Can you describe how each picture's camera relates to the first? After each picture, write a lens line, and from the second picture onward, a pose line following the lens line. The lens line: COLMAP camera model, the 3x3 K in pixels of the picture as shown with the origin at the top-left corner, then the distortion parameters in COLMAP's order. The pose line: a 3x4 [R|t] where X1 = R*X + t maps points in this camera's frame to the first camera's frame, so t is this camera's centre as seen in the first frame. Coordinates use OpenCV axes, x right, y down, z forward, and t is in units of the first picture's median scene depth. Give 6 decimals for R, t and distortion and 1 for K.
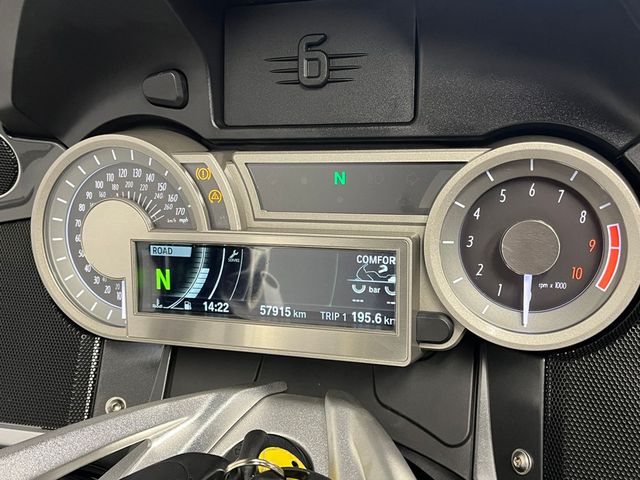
lens RADIAL K [[684.6, 0, 320.1], [0, 684.6, 242.4], [0, 0, 1]] dist [0.091197, 0.000000]
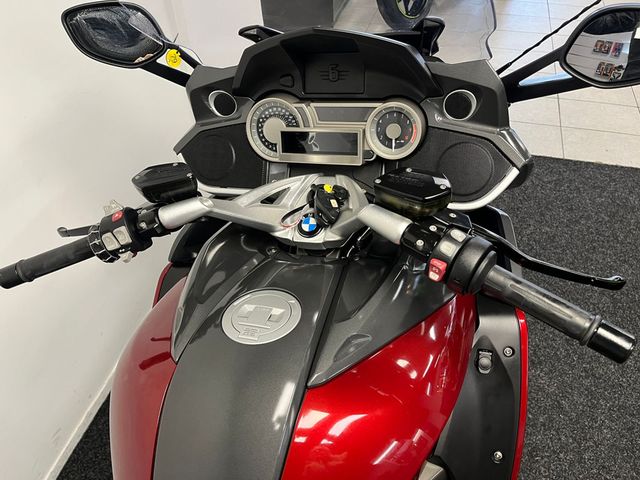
lens RADIAL K [[487.2, 0, 319.3], [0, 487.2, 244.2], [0, 0, 1]] dist [0.050048, -0.046177]
pose [[0.999943, -0.010698, -0.000469, -0.085605], [0.010538, 0.975325, 0.220522, 0.015005], [-0.001901, -0.220514, 0.975382, -1.452369]]
